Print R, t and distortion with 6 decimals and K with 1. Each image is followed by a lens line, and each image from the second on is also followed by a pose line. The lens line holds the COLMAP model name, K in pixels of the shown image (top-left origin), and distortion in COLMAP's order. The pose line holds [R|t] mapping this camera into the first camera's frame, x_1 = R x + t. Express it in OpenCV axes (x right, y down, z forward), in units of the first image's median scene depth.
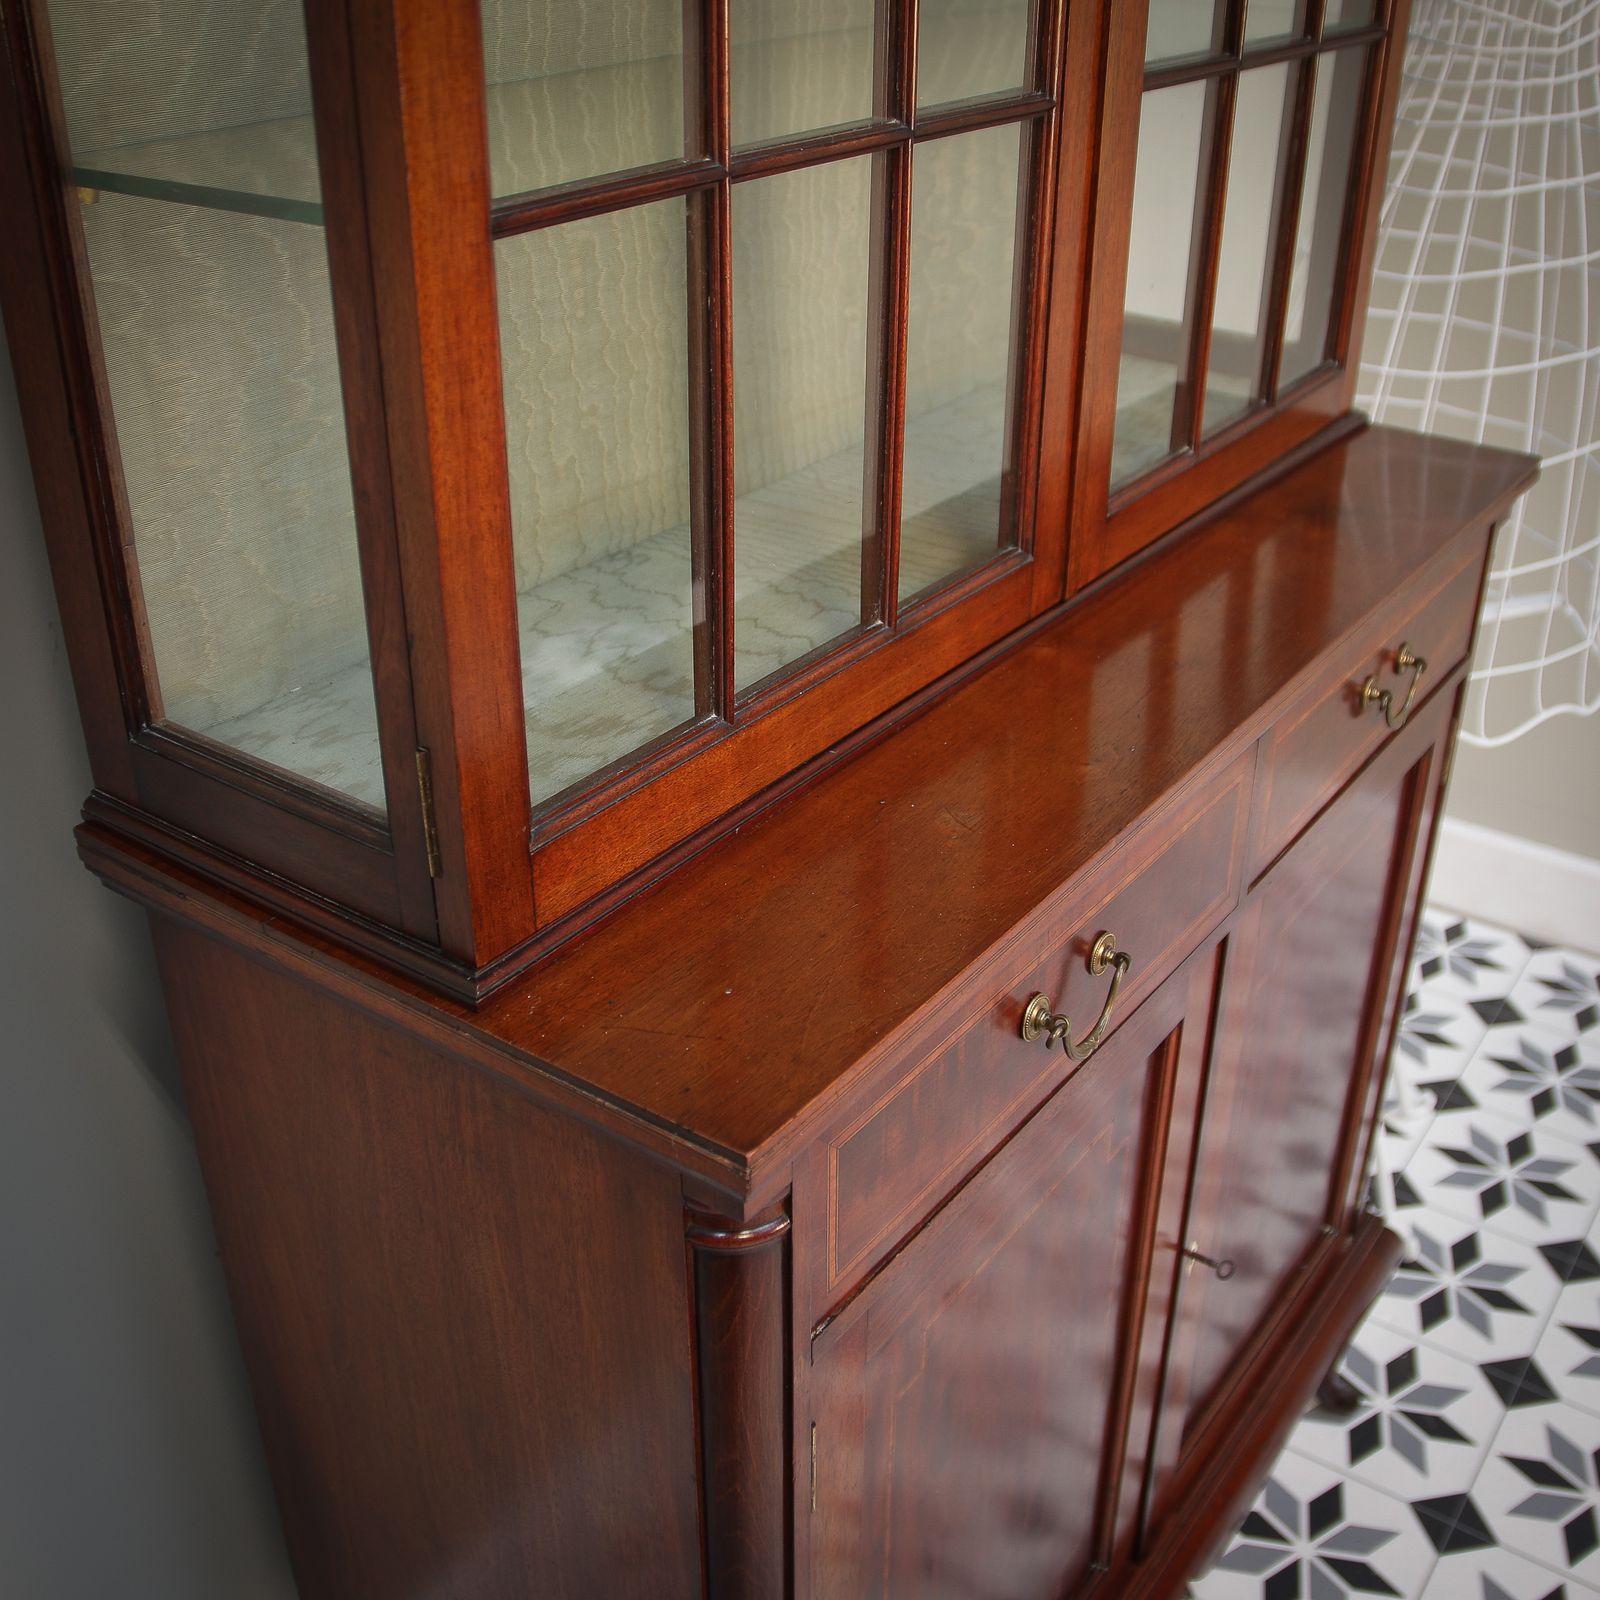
lens RADIAL K [[1837.7, 0, 800.0], [0, 1837.7, 800.0], [0, 0, 1]] dist [-0.121521, 0.055077]
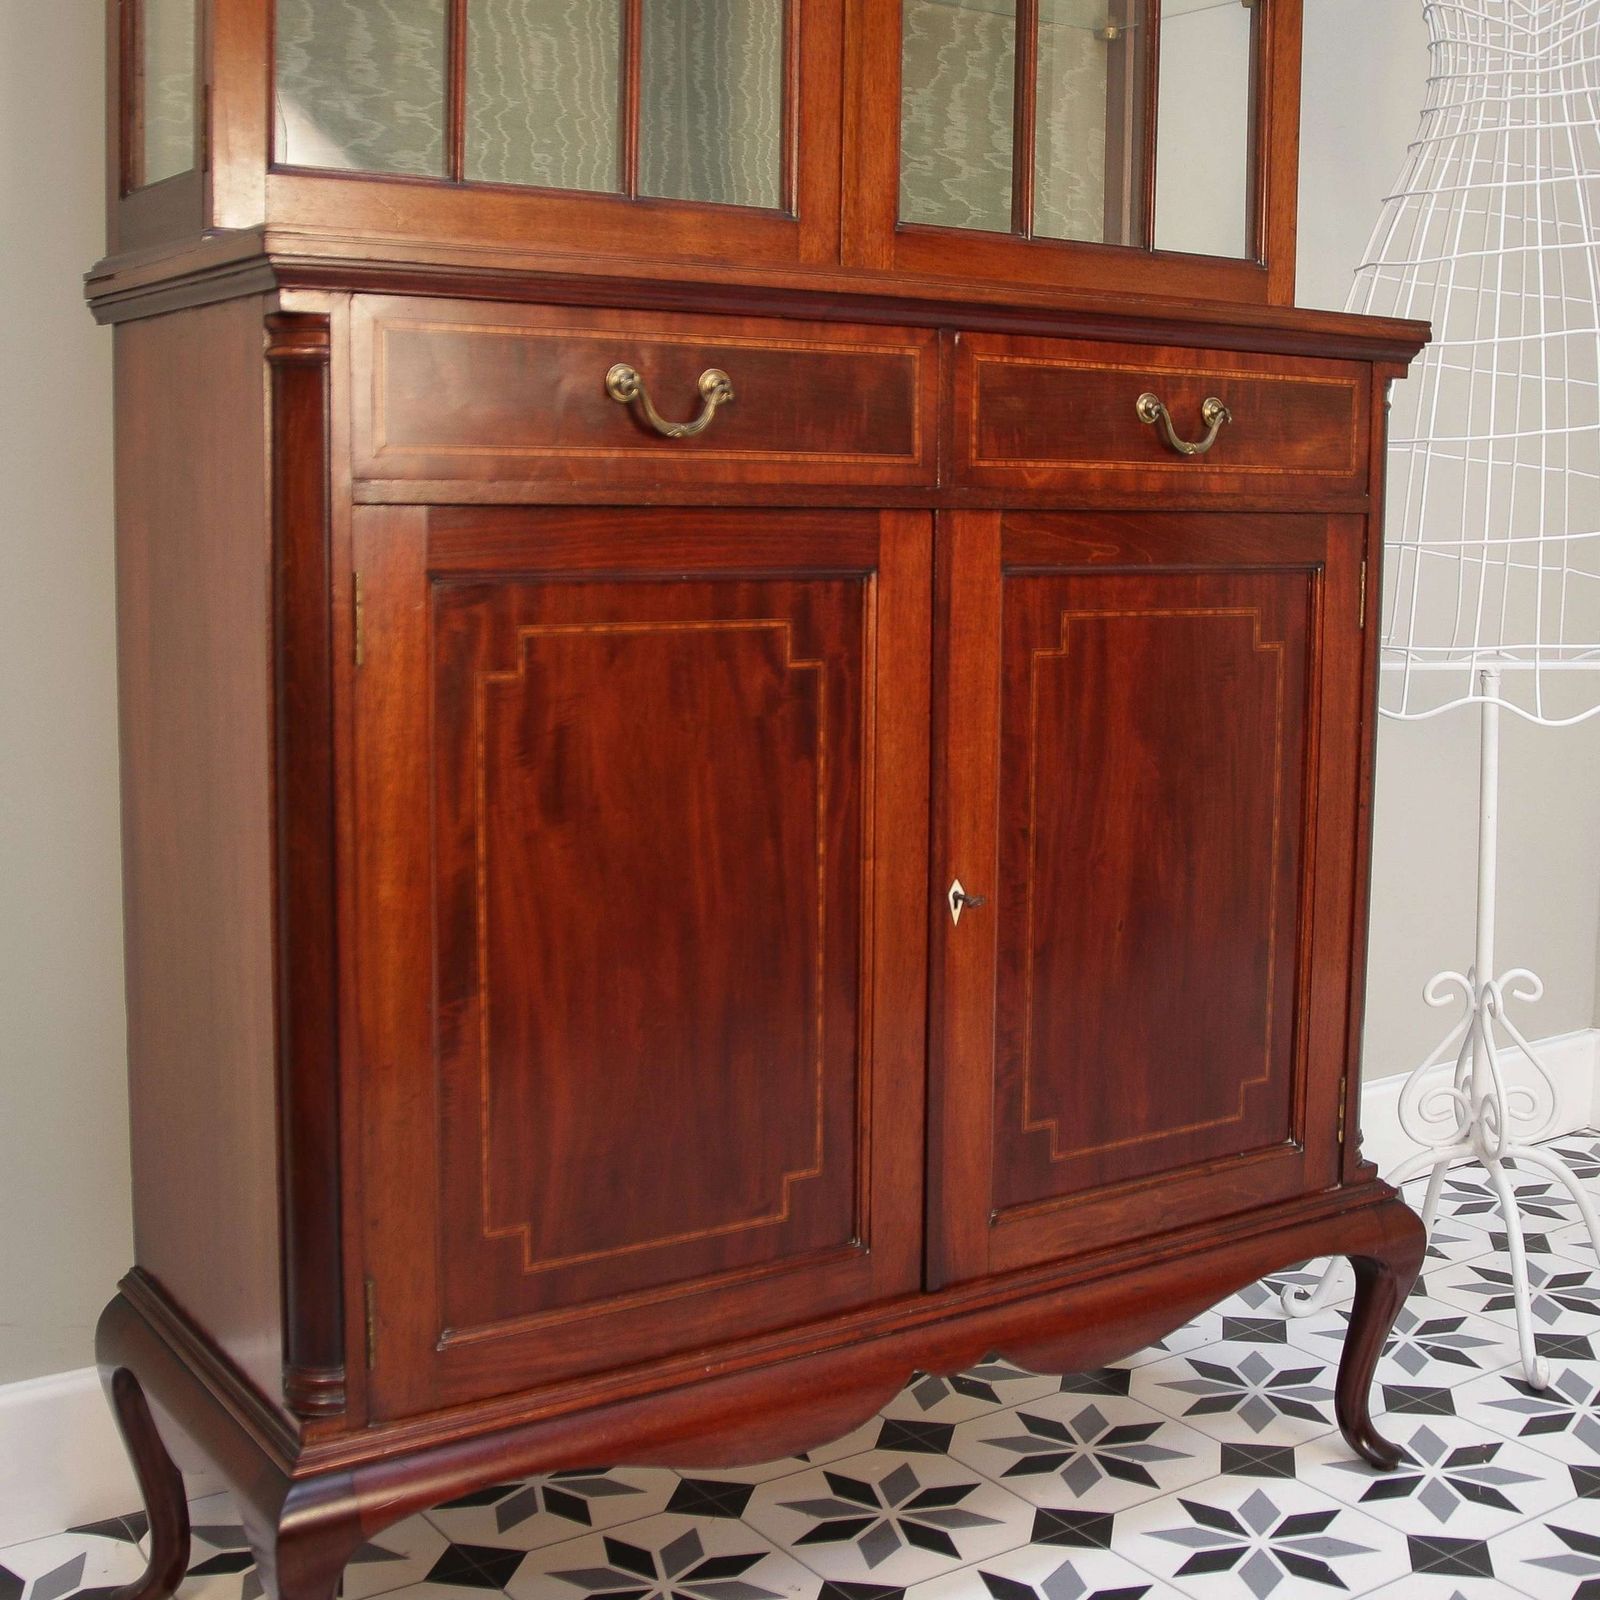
lens RADIAL K [[2159.1, 0, 892.0], [0, 2159.1, 689.4], [0, 0, 1]] dist [-0.139924, 0.092499]
pose [[0.944041, 0.041235, -0.327240, 0.618470], [-0.168955, 0.912554, -0.372423, 0.645703], [0.283267, 0.406871, 0.868456, -0.167622]]
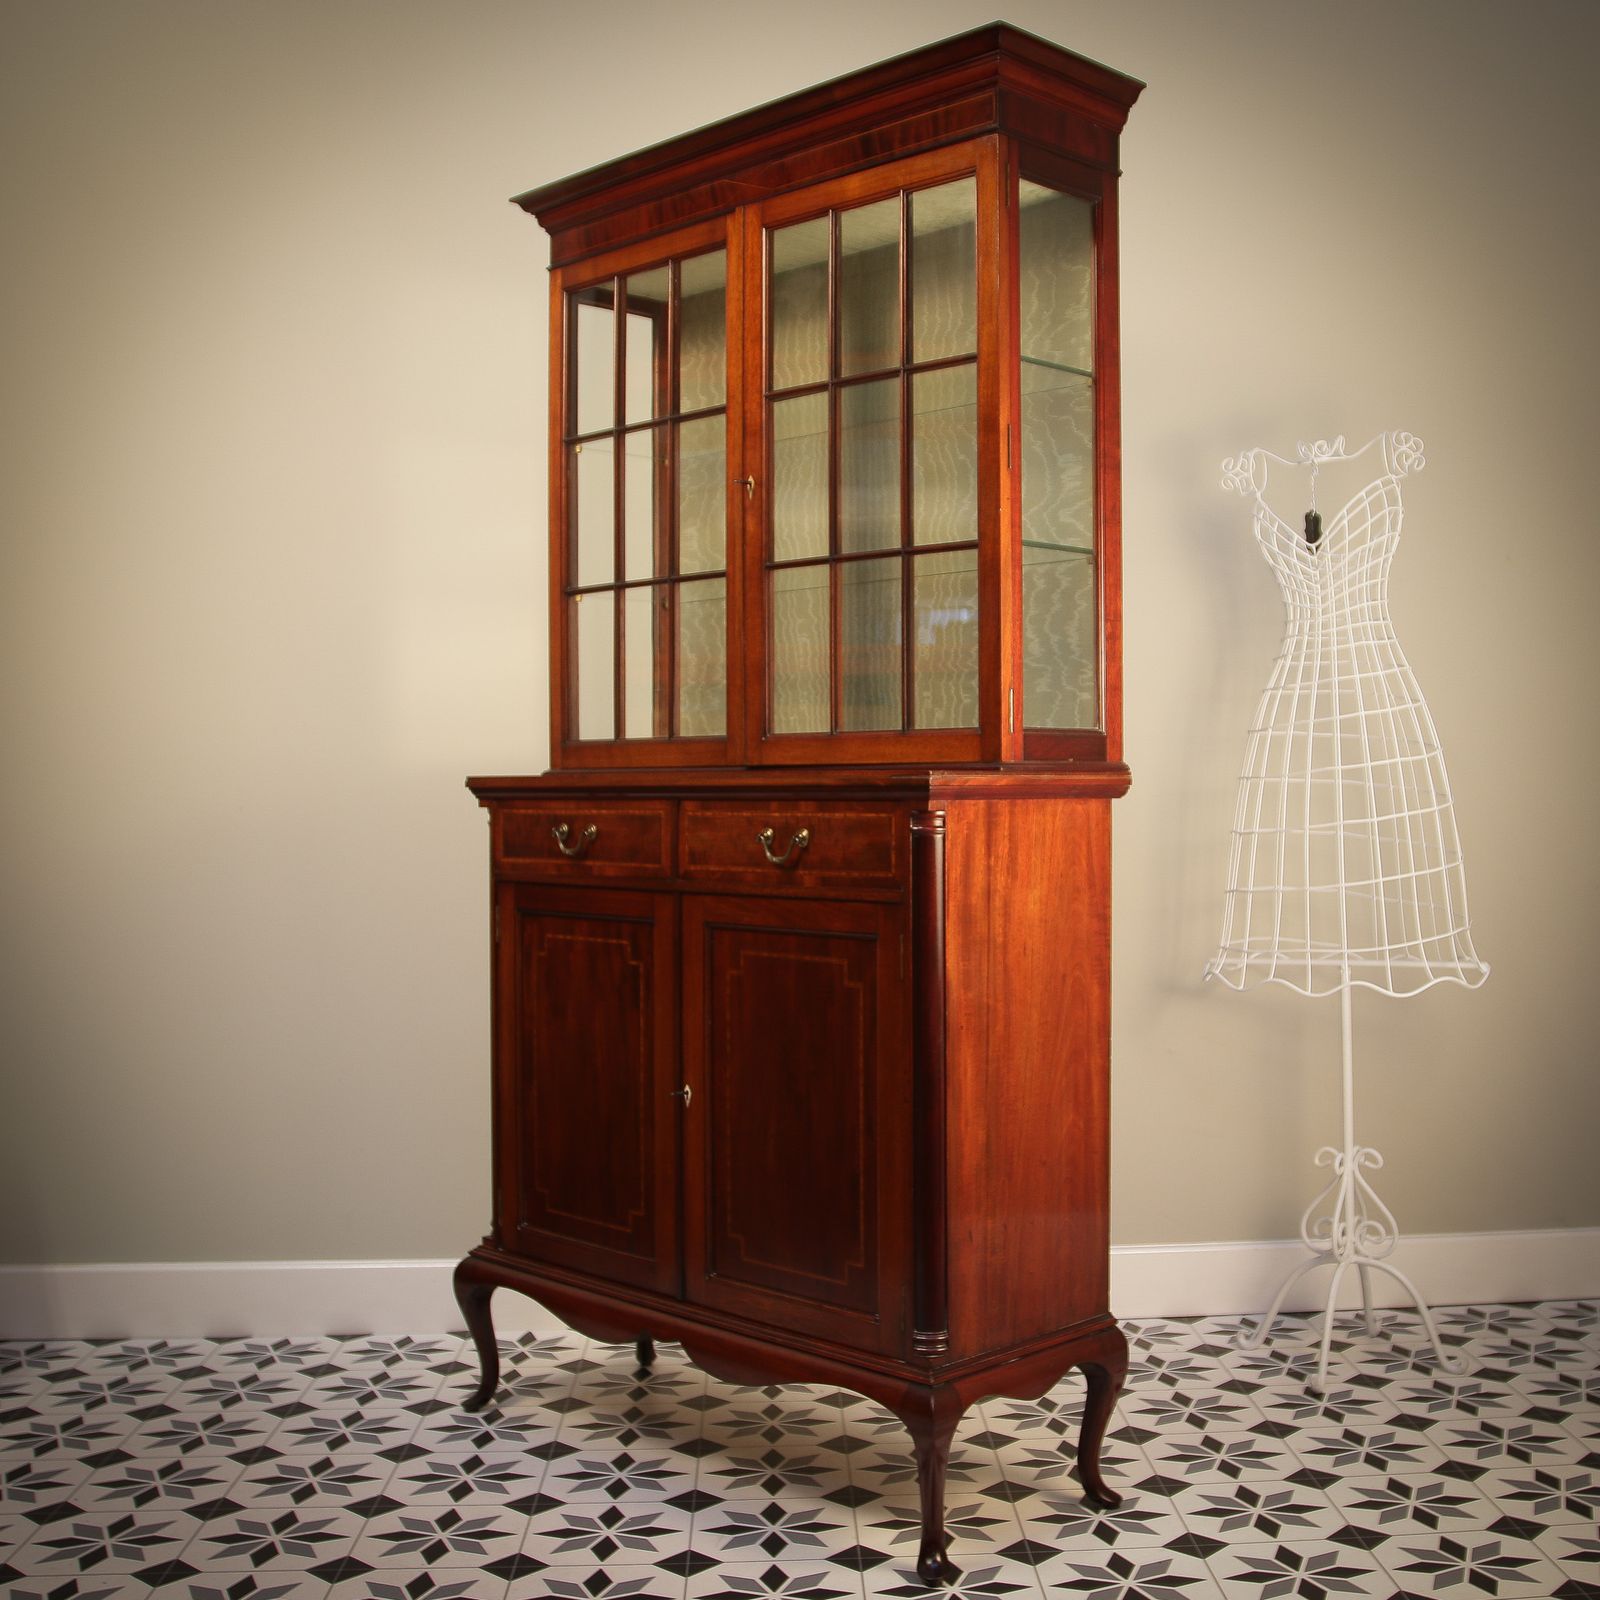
lens RADIAL K [[1987.4, 0, 913.3], [0, 1987.4, 797.8], [0, 0, 1]] dist [-0.136301, 0.018411]
pose [[-0.142135, 0.000855, -0.989847, 2.492469], [-0.474644, 0.877476, 0.068913, -0.330252], [0.868626, 0.479620, -0.124314, 1.402020]]
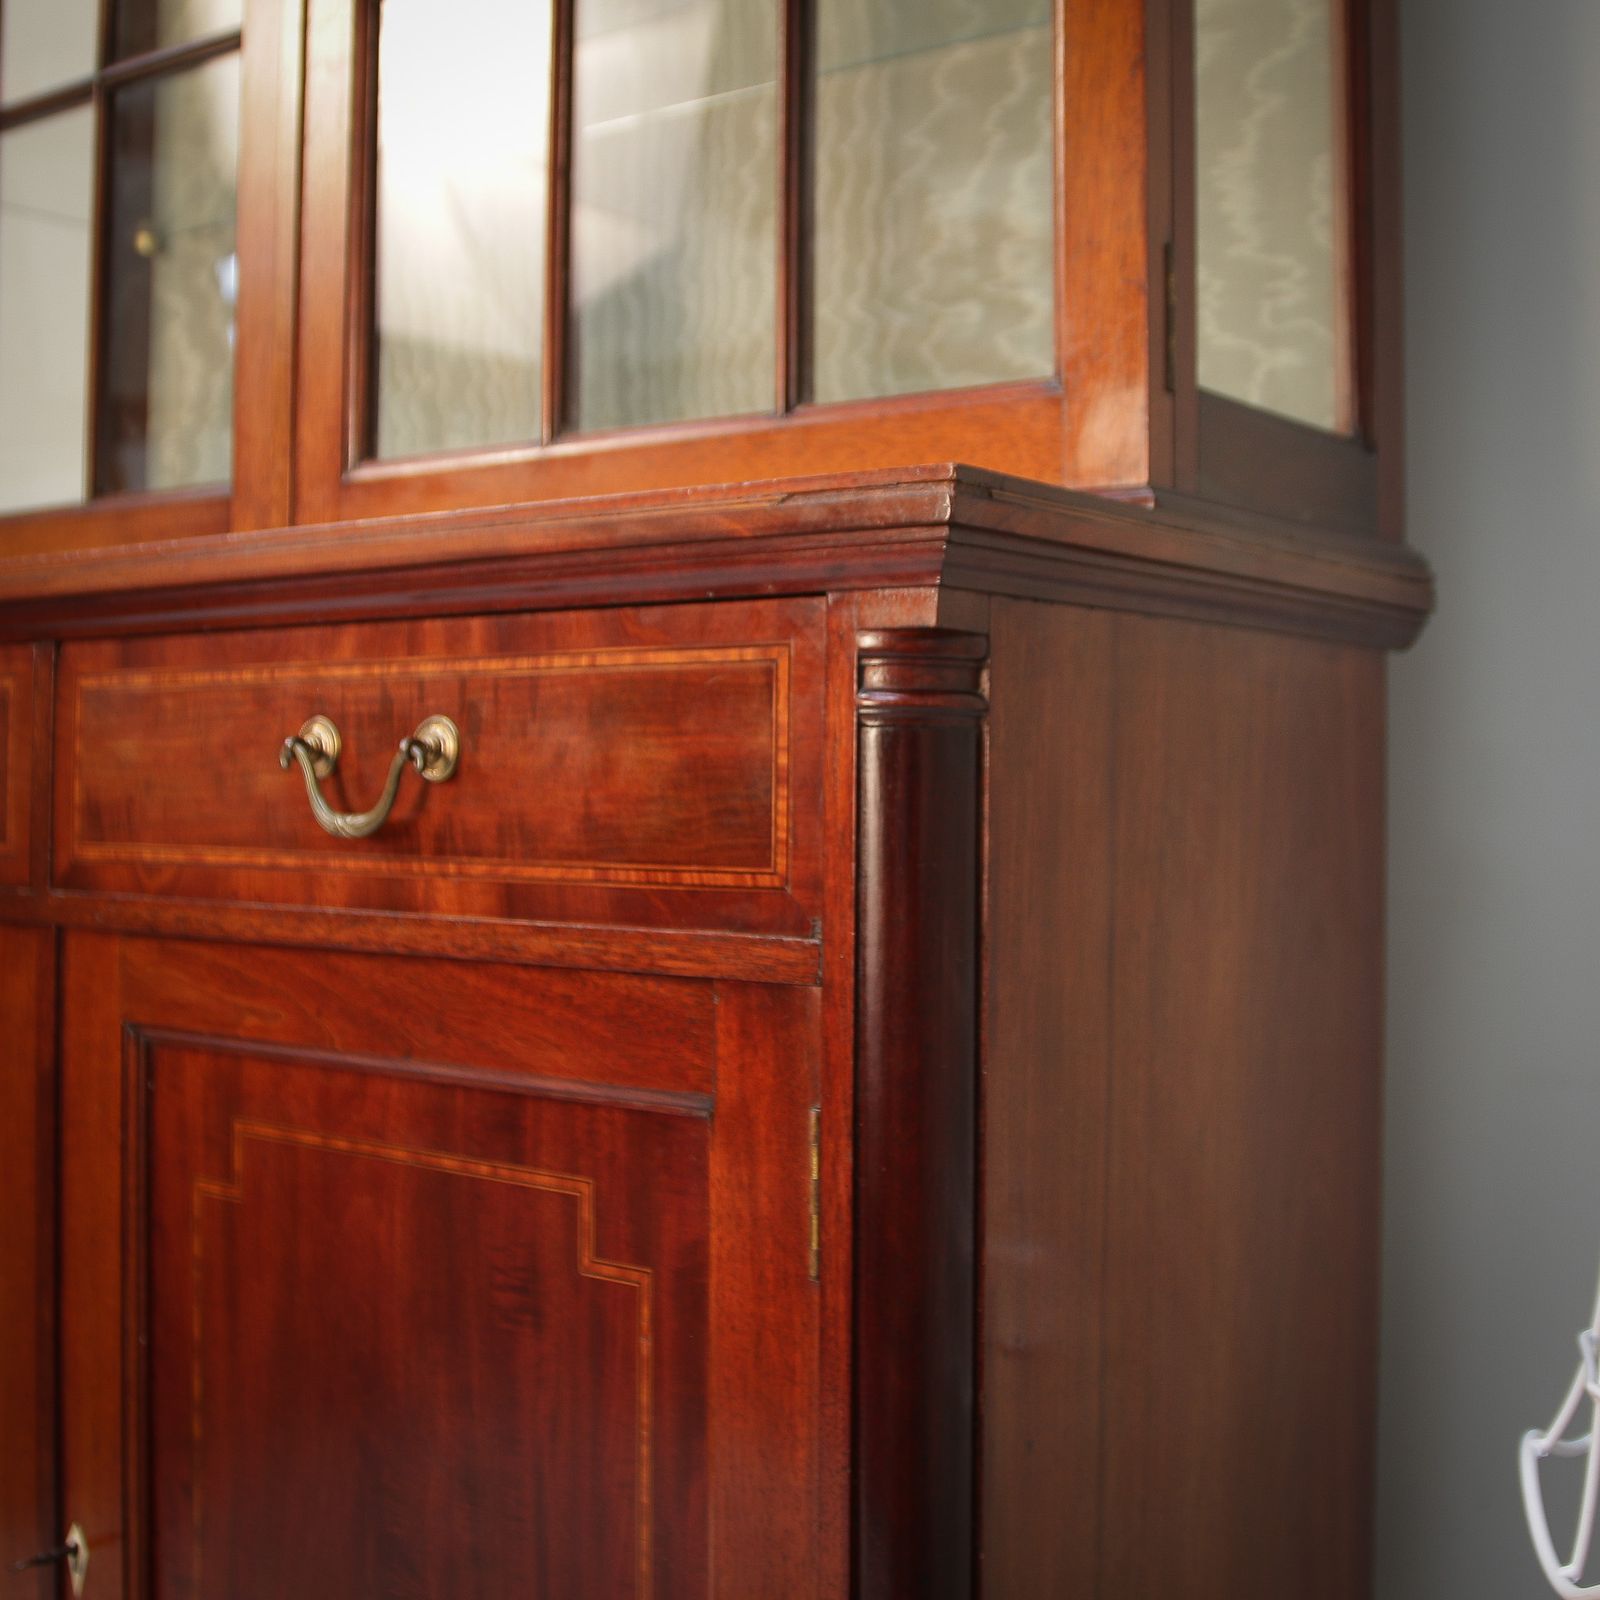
lens RADIAL K [[2159.1, 0, 892.0], [0, 2159.1, 689.4], [0, 0, 1]] dist [-0.139924, 0.092499]
pose [[-0.003750, -0.048565, -0.998813, 1.025721], [-0.485827, 0.873110, -0.040629, -0.141865], [0.874047, 0.485098, -0.026868, 1.180731]]
